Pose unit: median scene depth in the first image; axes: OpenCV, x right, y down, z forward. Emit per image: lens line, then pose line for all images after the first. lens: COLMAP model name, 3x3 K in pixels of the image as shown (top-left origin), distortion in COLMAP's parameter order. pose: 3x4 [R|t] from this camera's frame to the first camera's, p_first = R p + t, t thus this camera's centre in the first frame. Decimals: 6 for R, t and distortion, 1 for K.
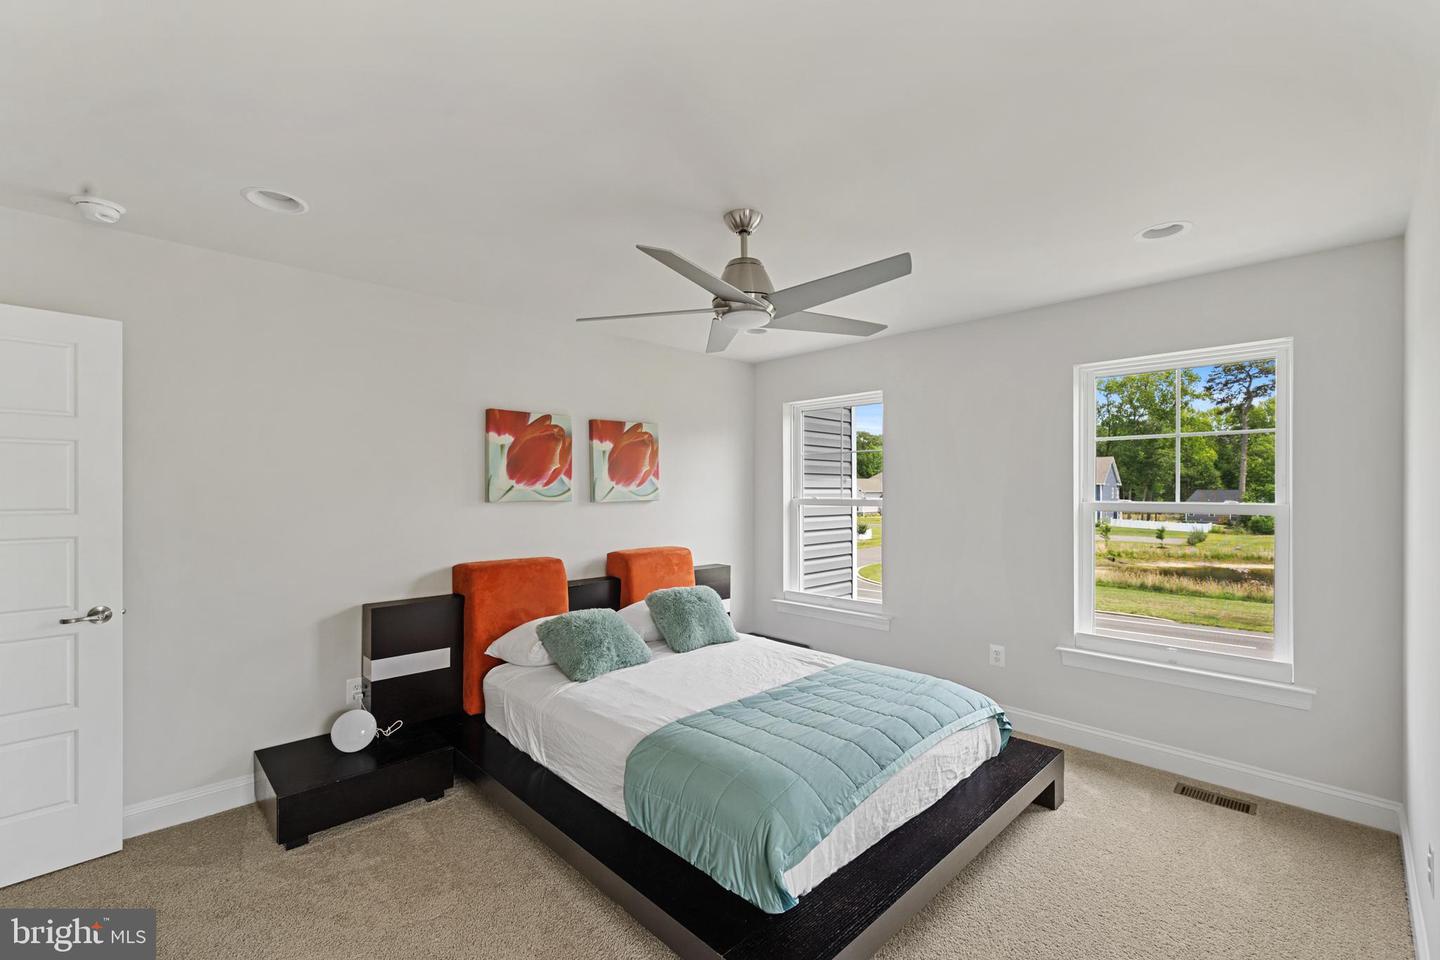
lens RADIAL K [[621.9, 0, 720.0], [0, 621.9, 480.0], [0, 0, 1]] dist [-0.001843, -0.000125]
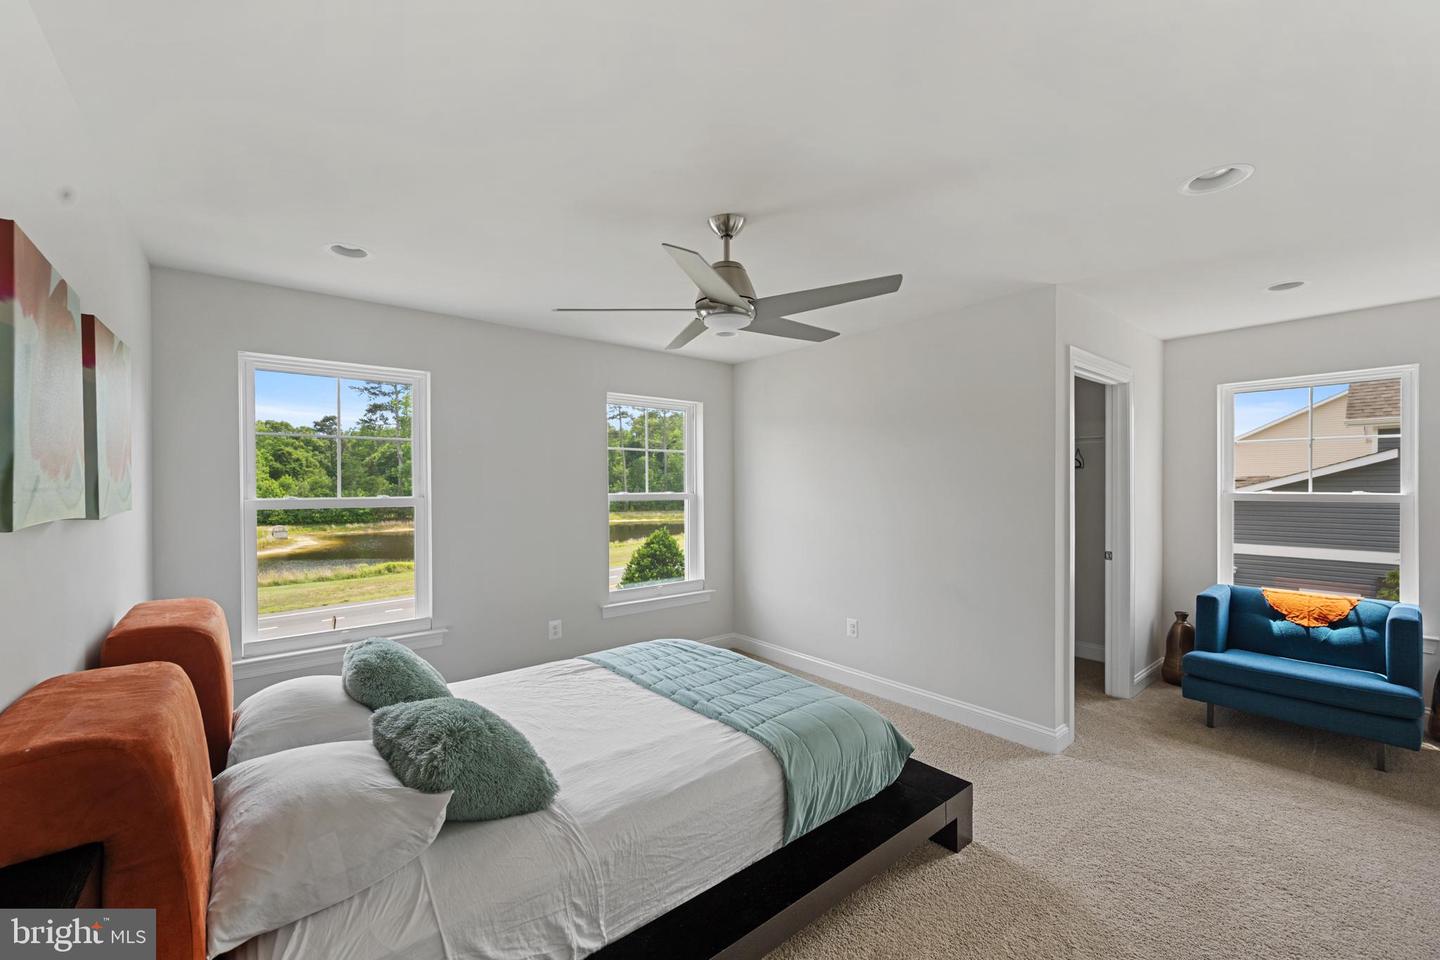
lens RADIAL K [[579.4, 0, 720.0], [0, 579.4, 480.0], [0, 0, 1]] dist [0.000043, -0.000083]
pose [[0.086431, 0.003832, 0.996250, -0.705340], [-0.007856, 0.999964, -0.003165, 0.006623], [-0.996227, -0.007553, 0.086458, 0.710331]]
